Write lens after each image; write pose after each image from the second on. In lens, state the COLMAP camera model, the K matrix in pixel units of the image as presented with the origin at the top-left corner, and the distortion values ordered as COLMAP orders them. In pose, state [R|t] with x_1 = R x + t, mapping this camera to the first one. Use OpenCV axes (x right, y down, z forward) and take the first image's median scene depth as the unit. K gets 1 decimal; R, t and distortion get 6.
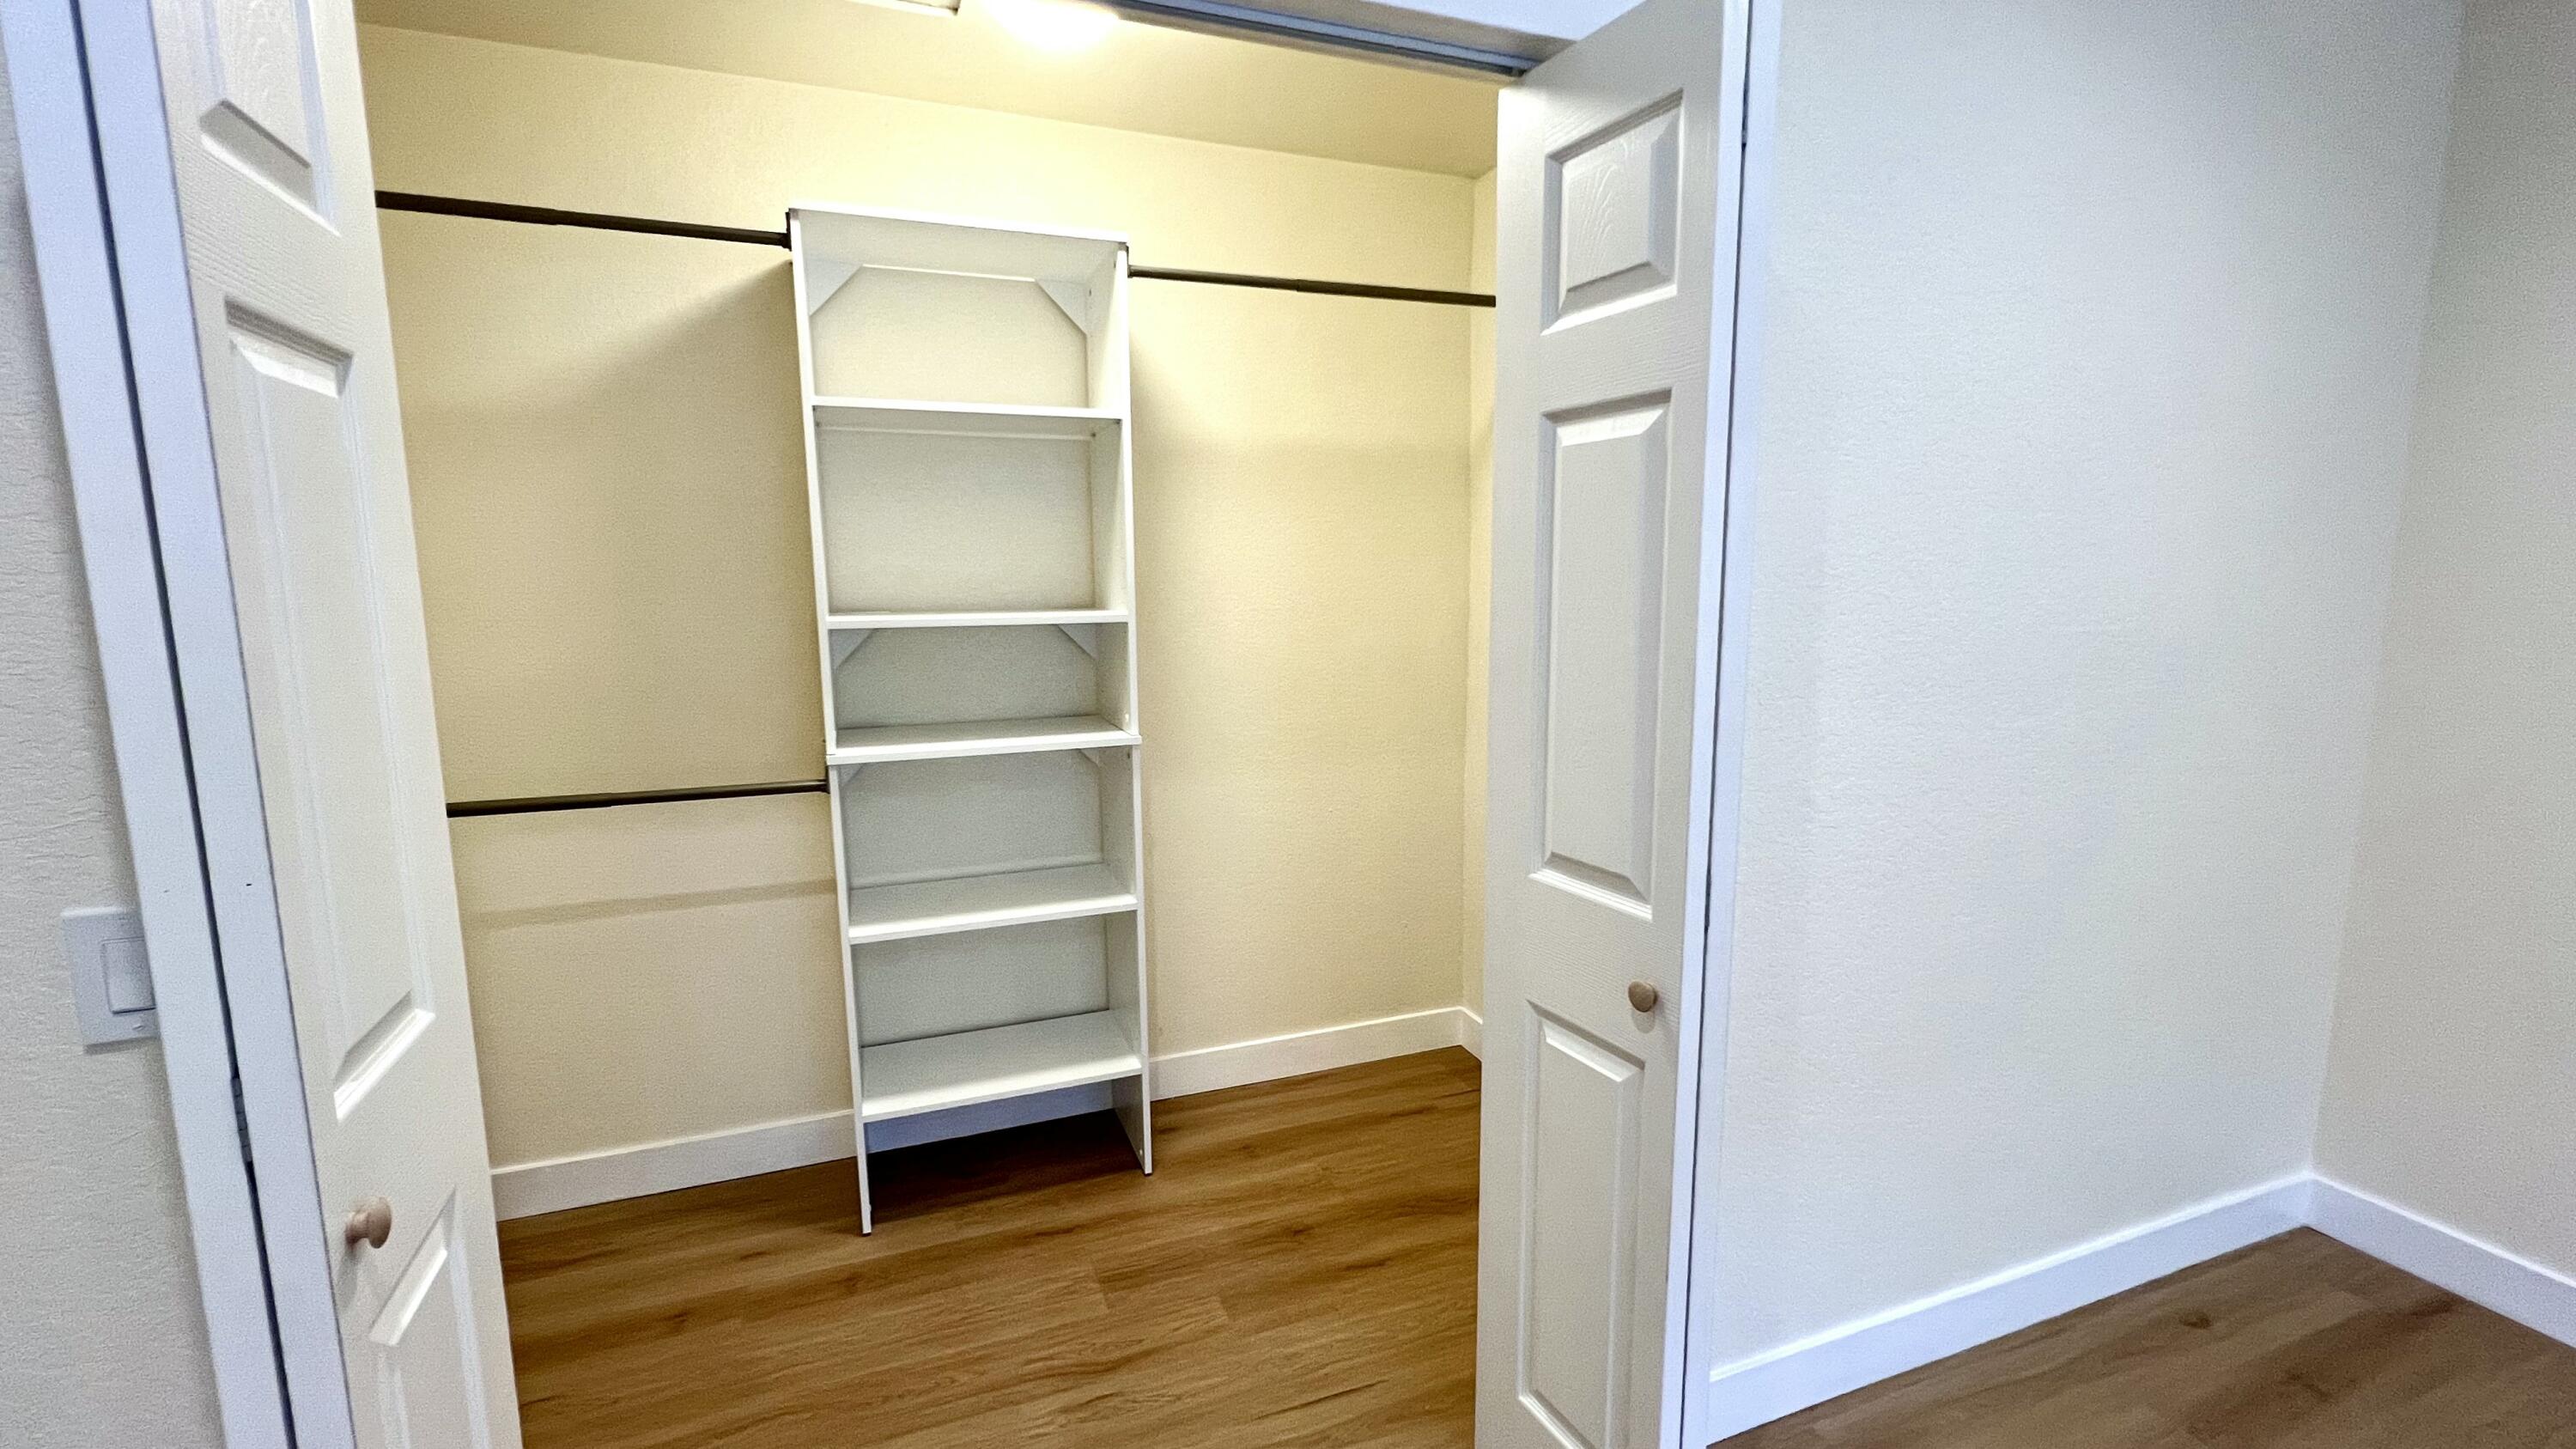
lens RADIAL K [[1109.6, 0, 1283.0], [0, 1109.6, 723.6], [0, 0, 1]] dist [-0.001022, 0.000001]
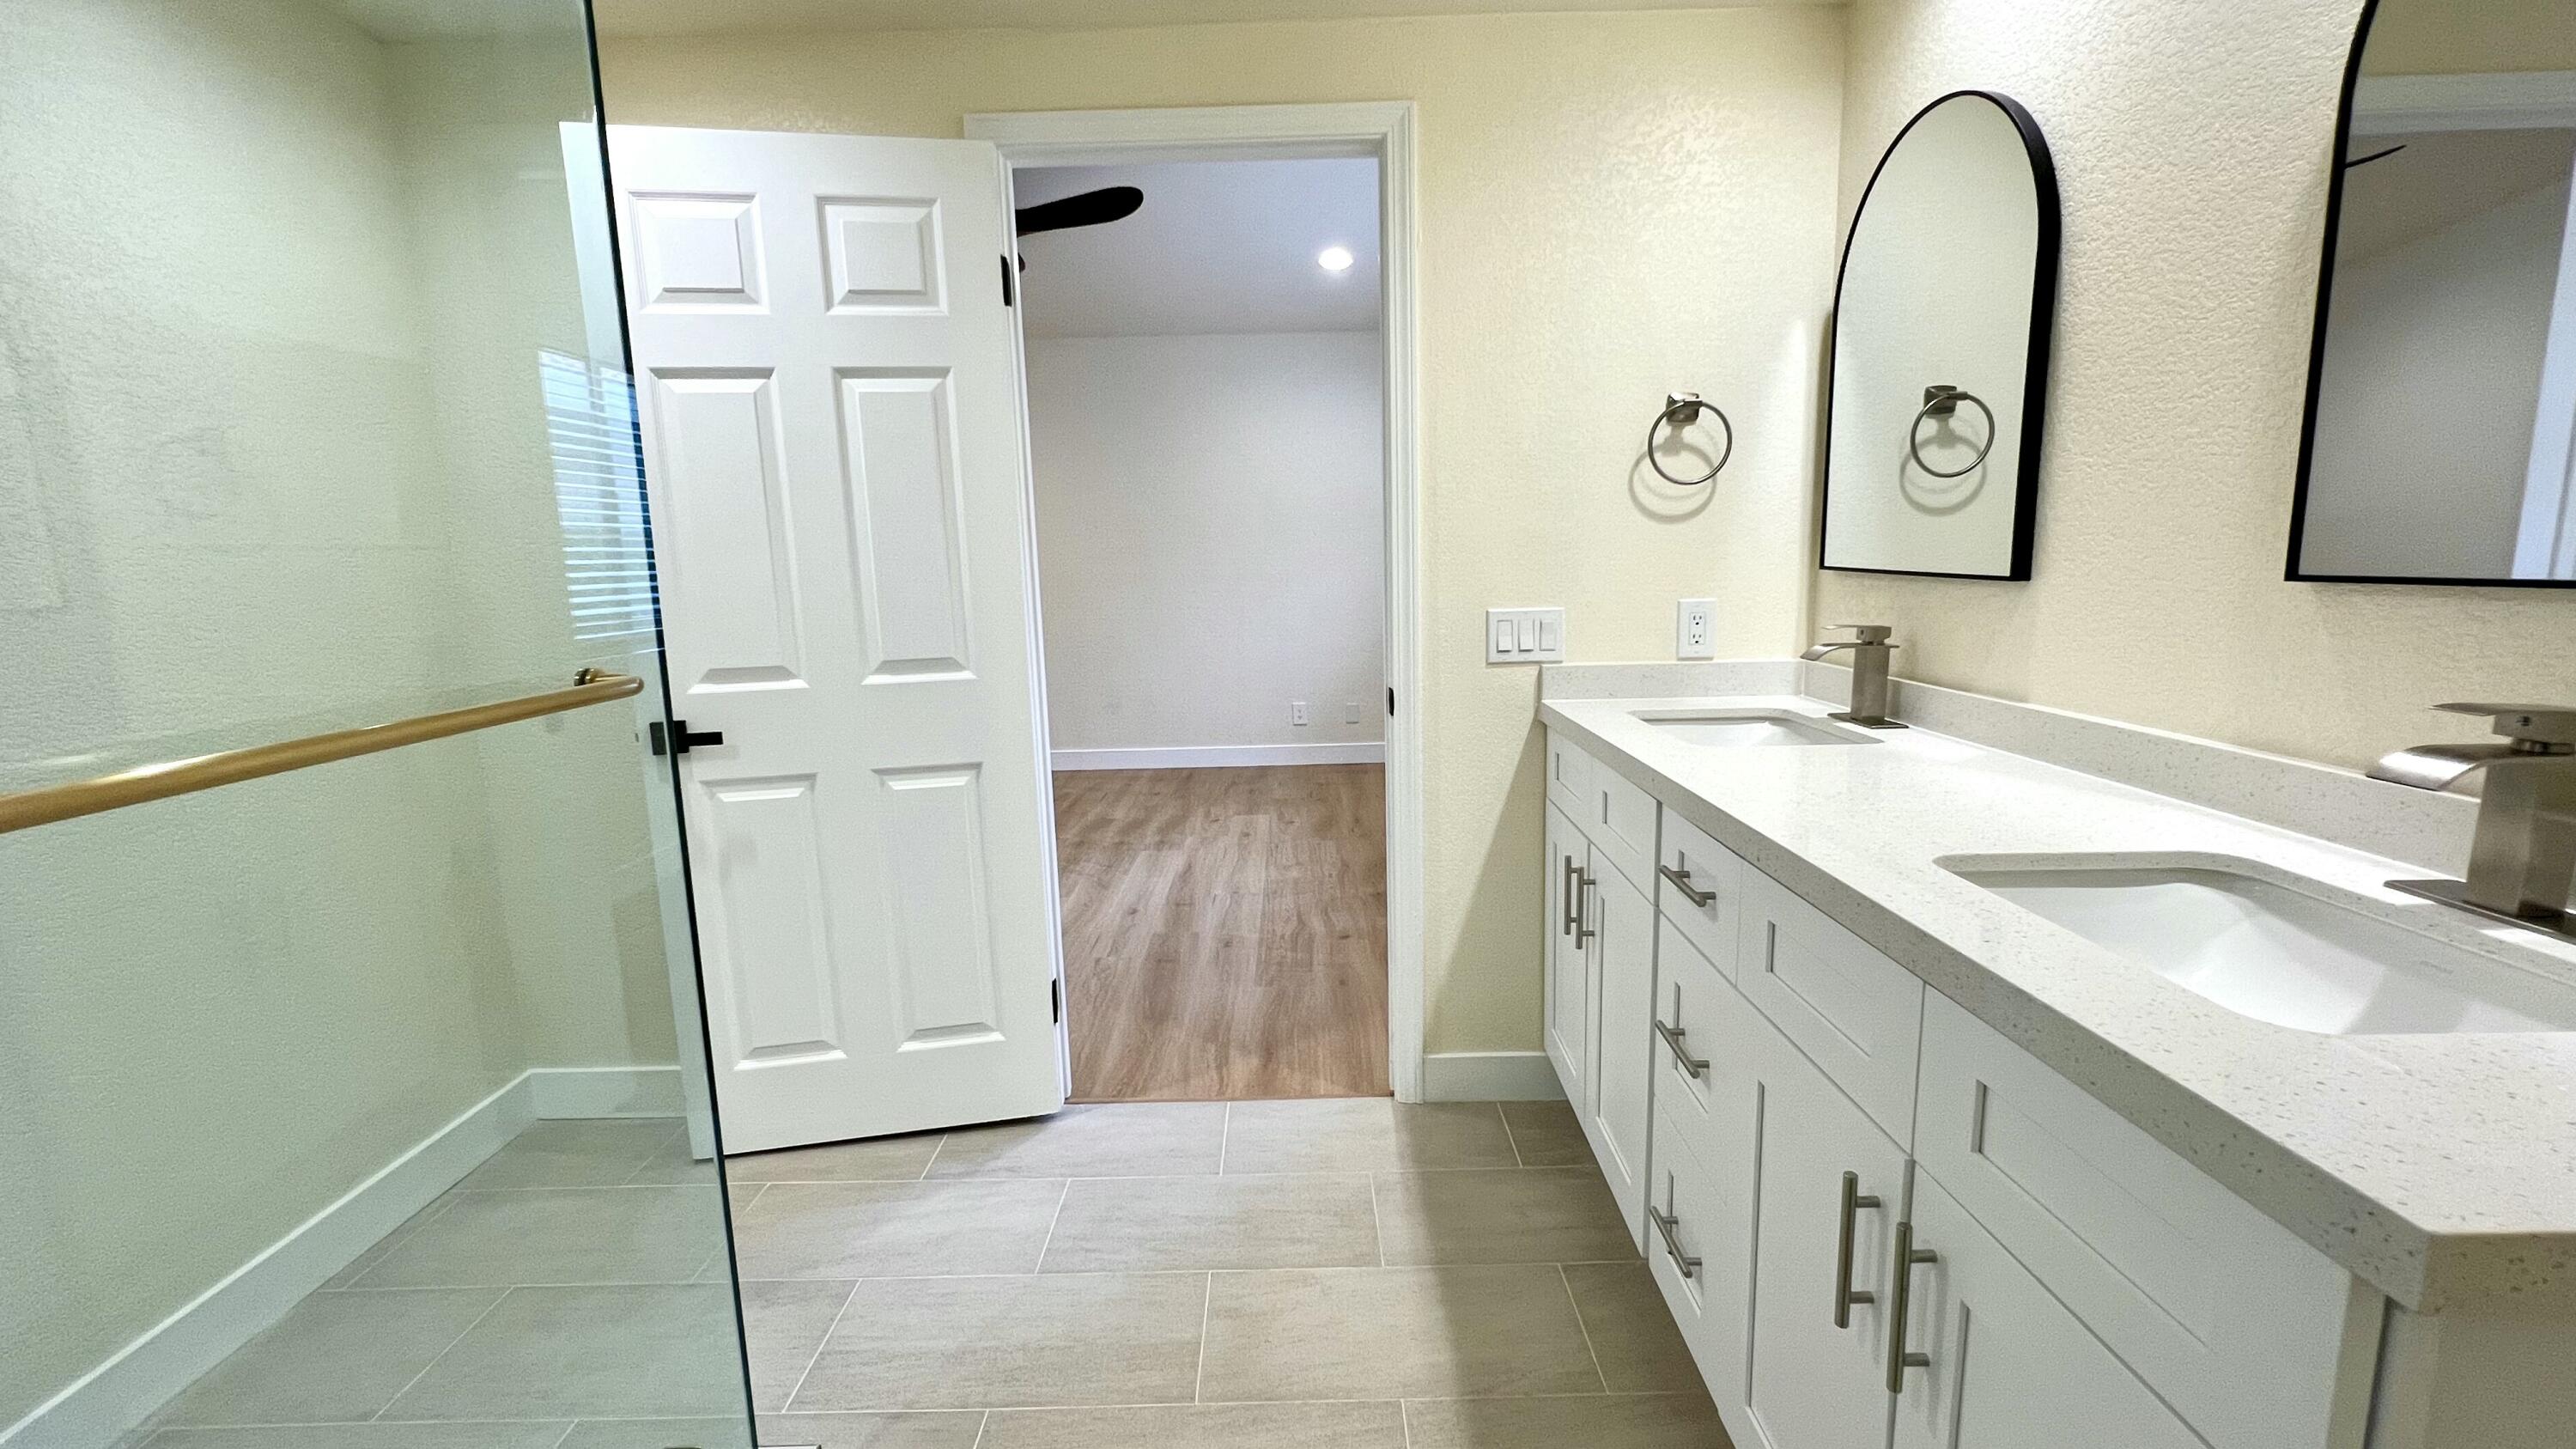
lens RADIAL K [[1109.6, 0, 1289.0], [0, 1109.6, 733.0], [0, 0, 1]] dist [-0.001022, 0.000001]
pose [[0.376207, -0.147984, 0.914642, -0.989682], [0.158548, 0.982884, 0.093811, 0.164129], [-0.912869, 0.109722, 0.393231, -0.104892]]
